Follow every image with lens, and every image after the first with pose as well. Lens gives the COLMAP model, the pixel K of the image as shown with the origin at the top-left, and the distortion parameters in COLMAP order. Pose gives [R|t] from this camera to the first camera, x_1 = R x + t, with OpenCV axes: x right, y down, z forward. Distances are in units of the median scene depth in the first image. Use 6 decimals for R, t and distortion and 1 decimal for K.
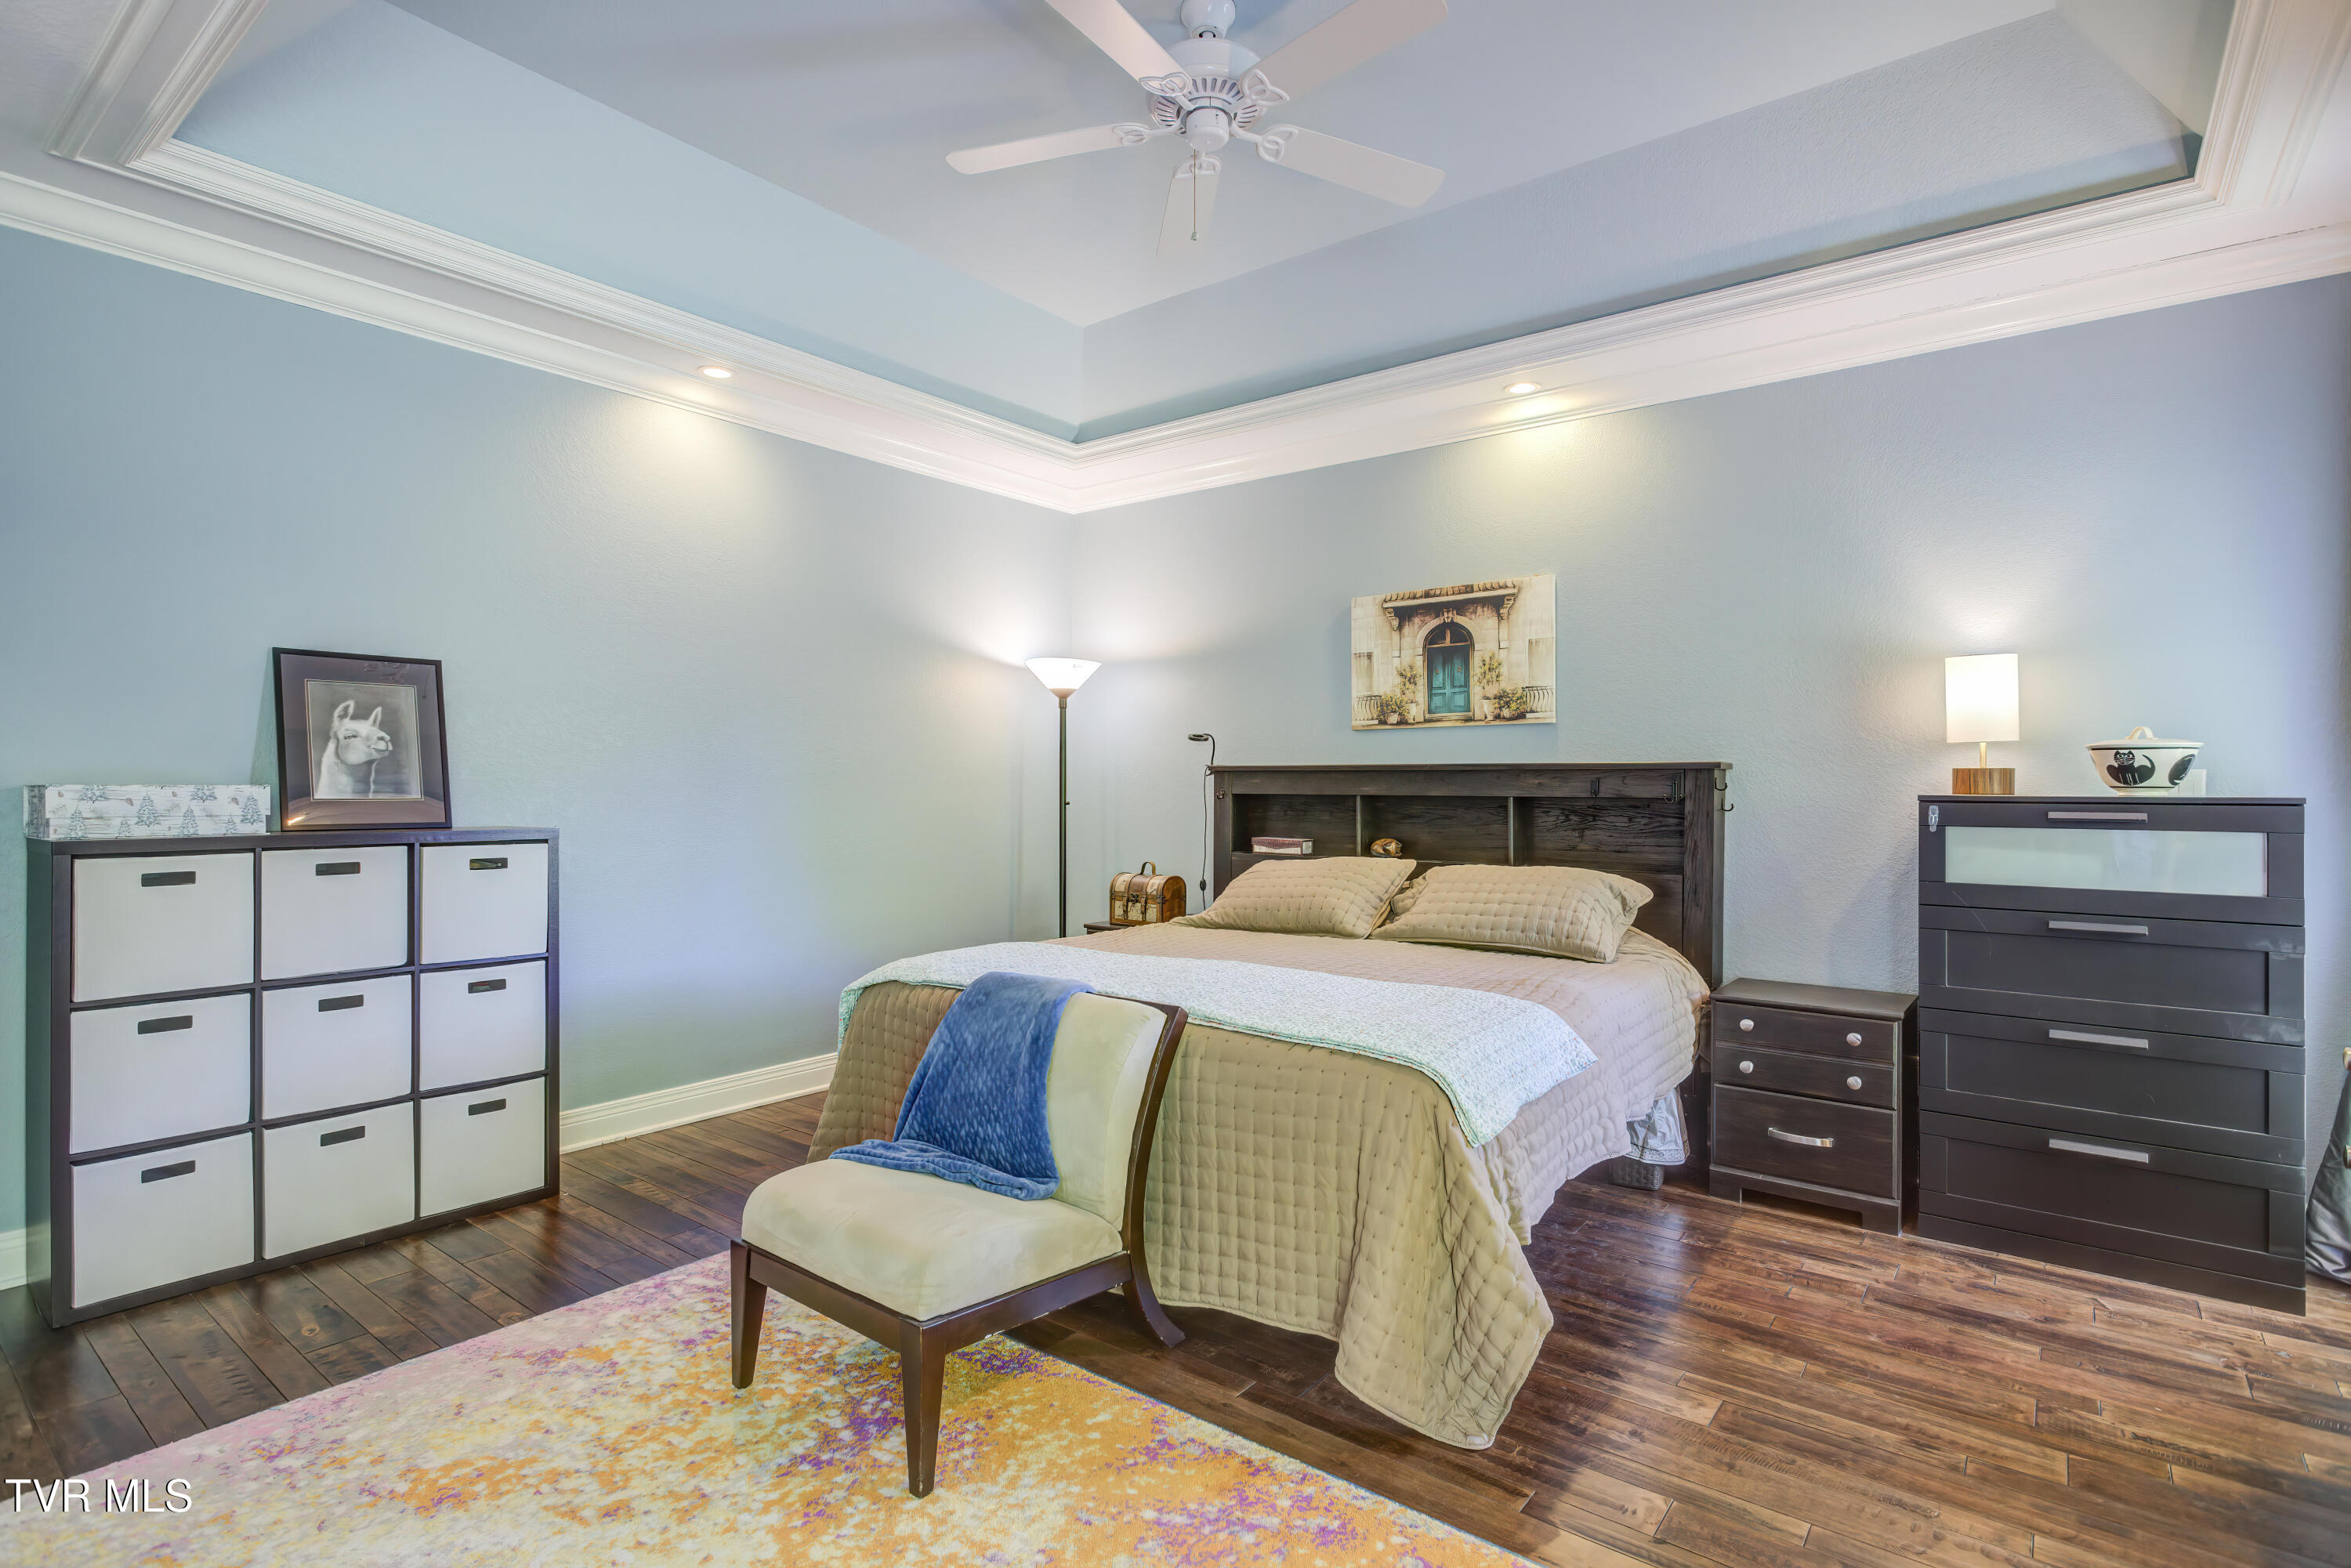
lens RADIAL K [[1148.4, 0, 1171.3], [0, 1148.4, 782.5], [0, 0, 1]] dist [-0.003668, 0.000403]
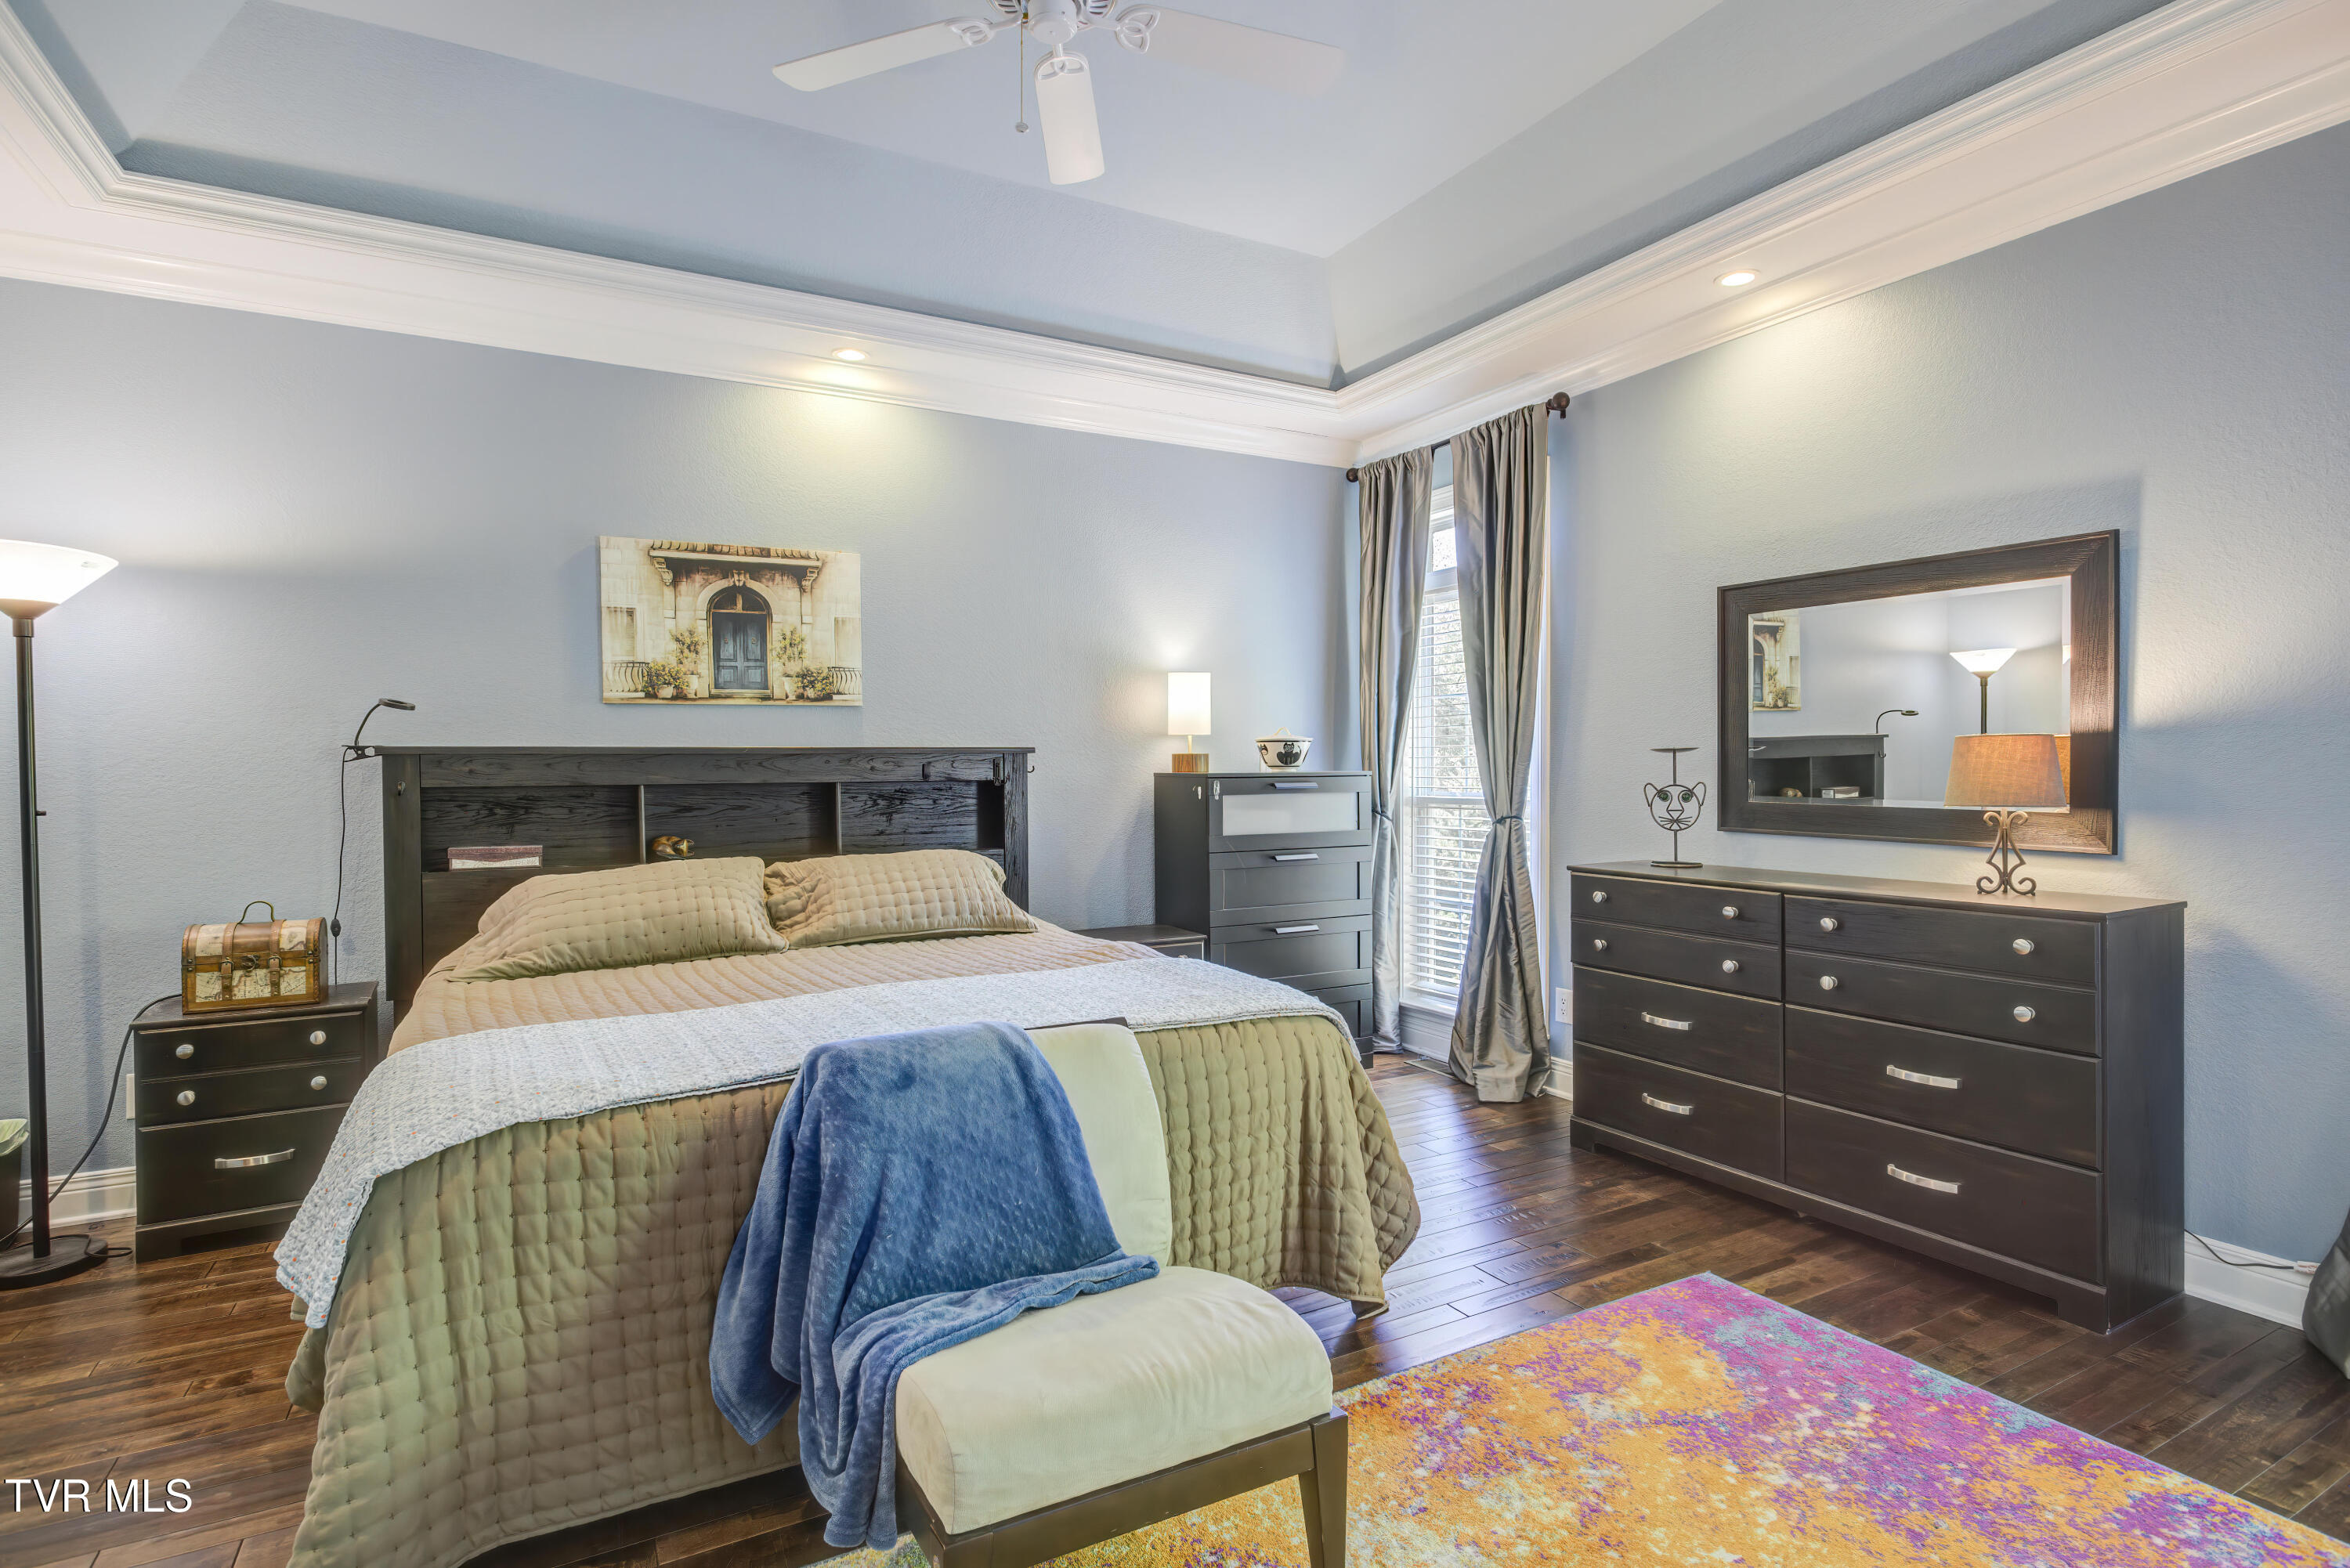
lens RADIAL K [[1175.8, 0, 1175.0], [0, 1175.8, 784.0], [0, 0, 1]] dist [-0.003184, 0.002132]
pose [[0.392995, -0.020233, 0.919318, -0.476092], [0.008731, 0.999795, 0.018272, -0.001489], [-0.919499, 0.000846, 0.393091, 0.351568]]
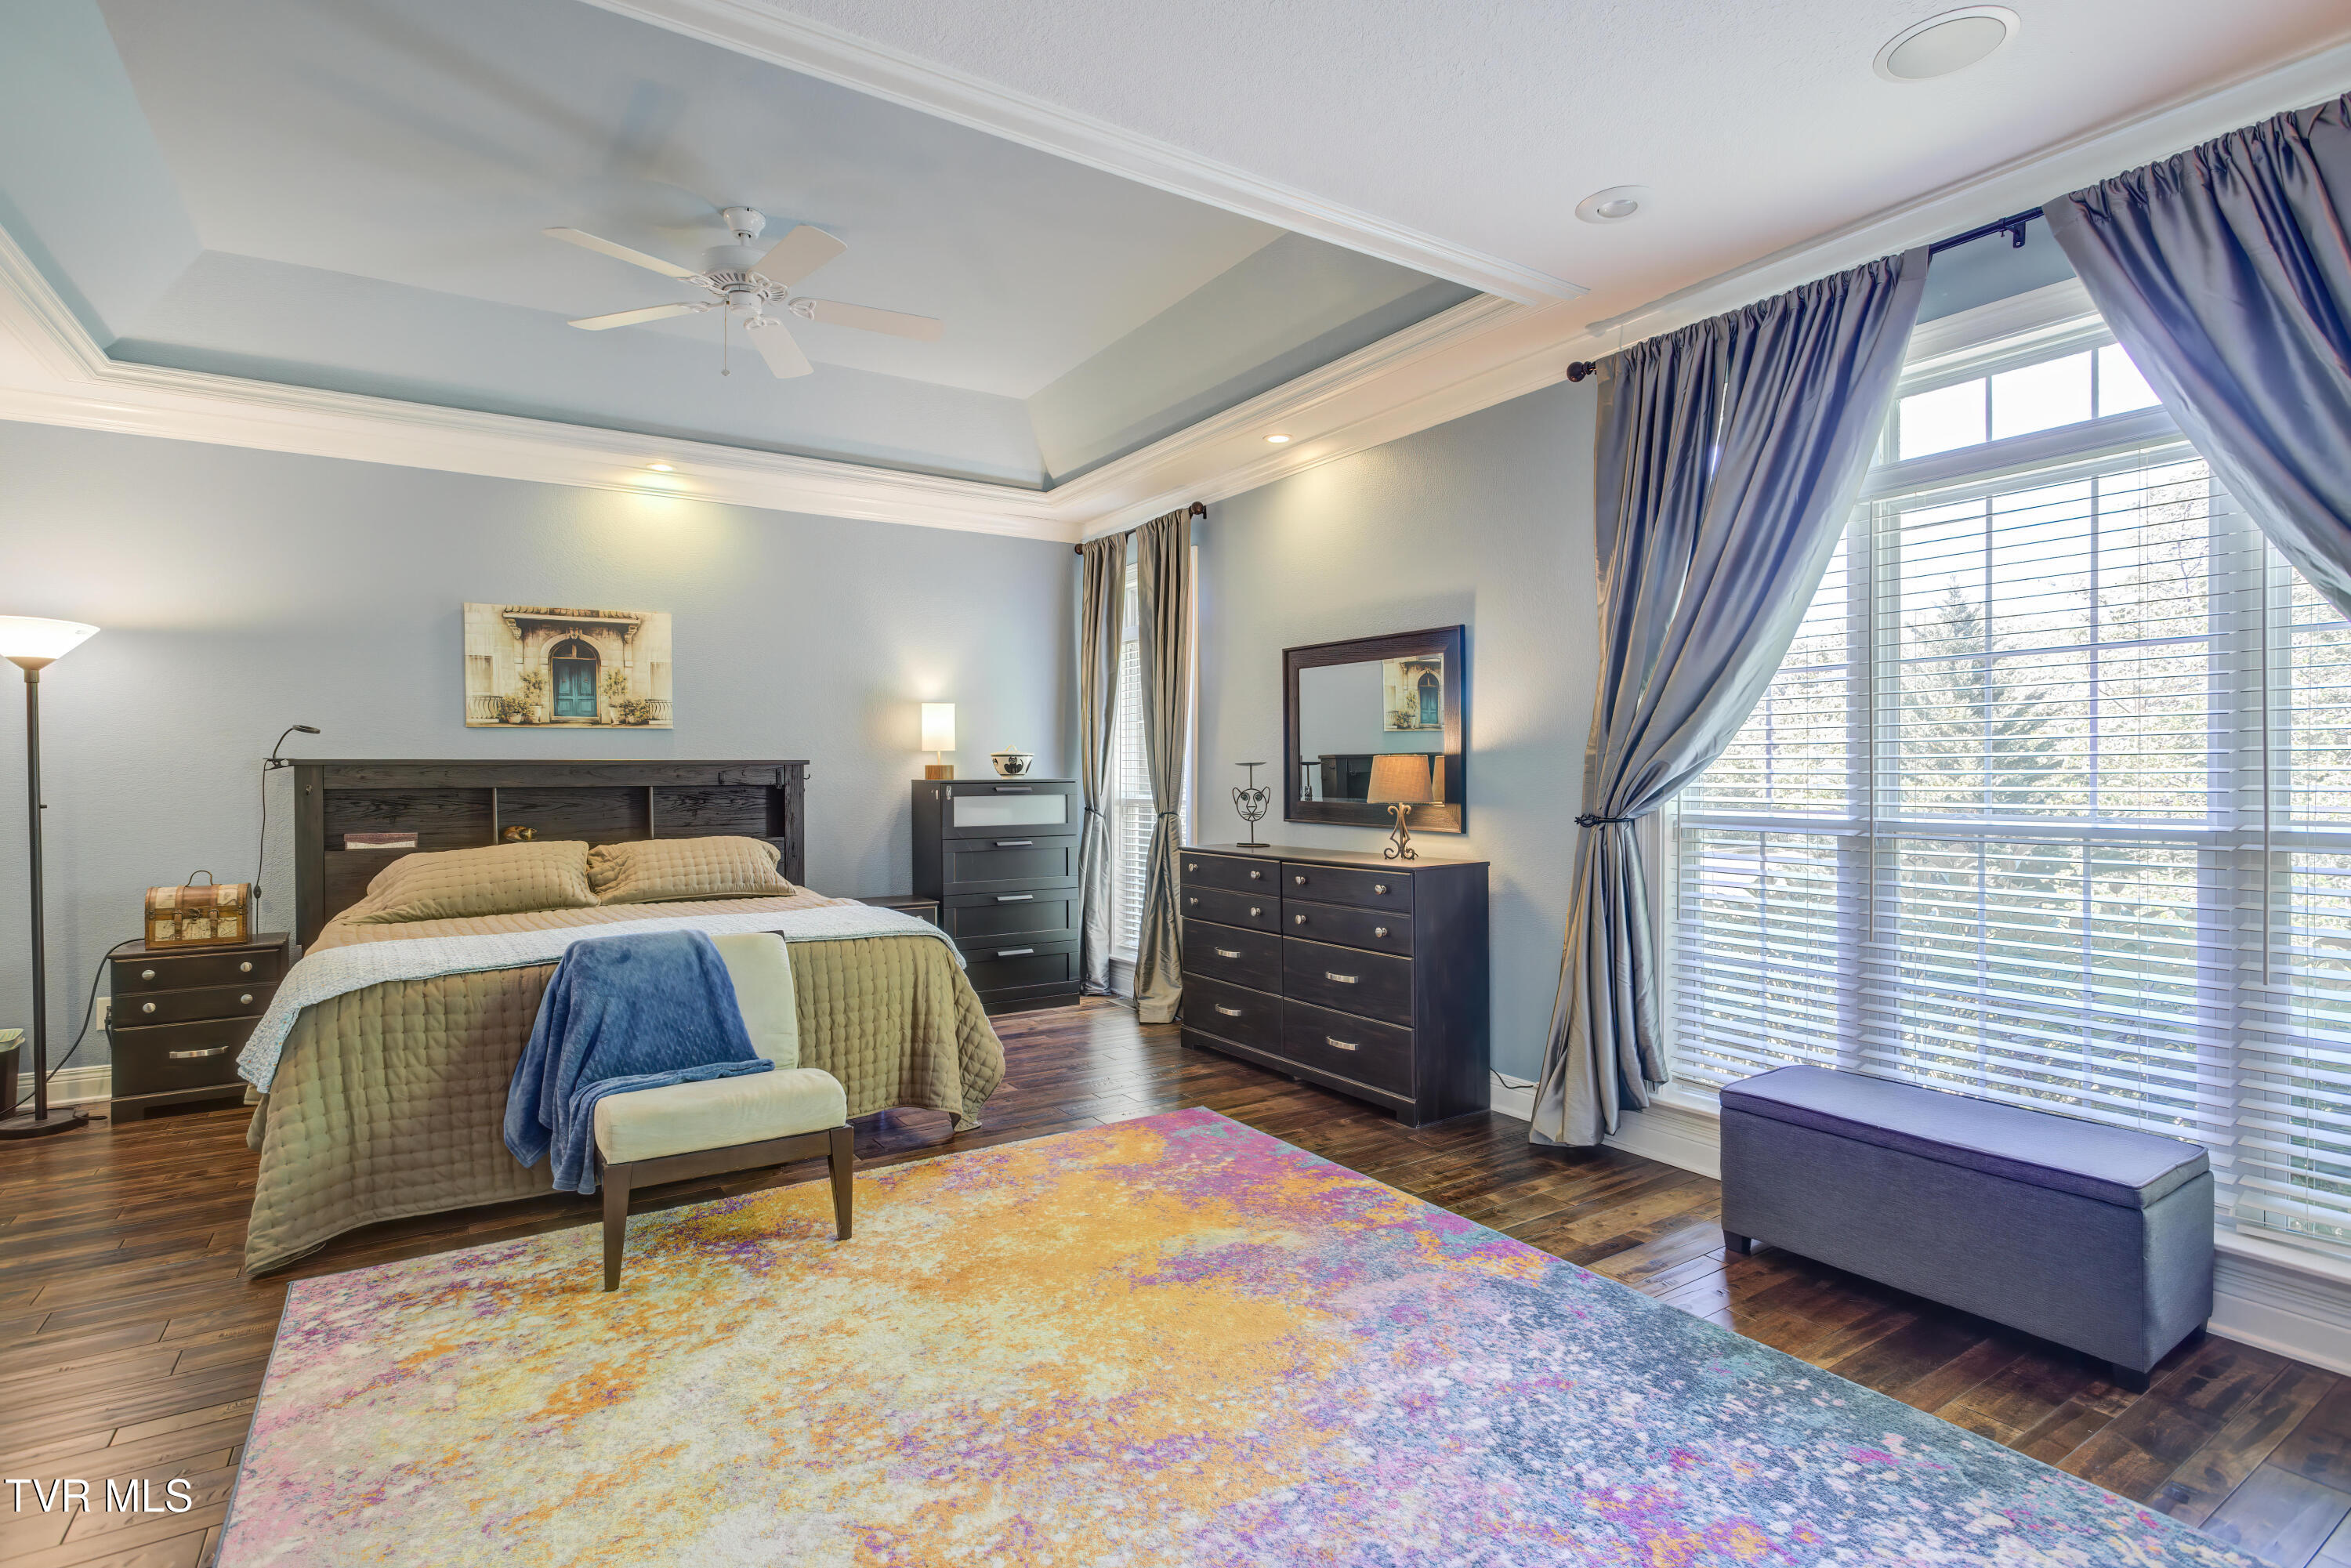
lens RADIAL K [[1156.6, 0, 1167.8], [0, 1156.6, 784.2], [0, 0, 1]] dist [0.004563, 0.001142]
pose [[0.333472, -0.014154, 0.942654, -0.700795], [0.006367, 0.999898, 0.012762, -0.002520], [-0.942738, 0.001746, 0.333529, 0.033686]]
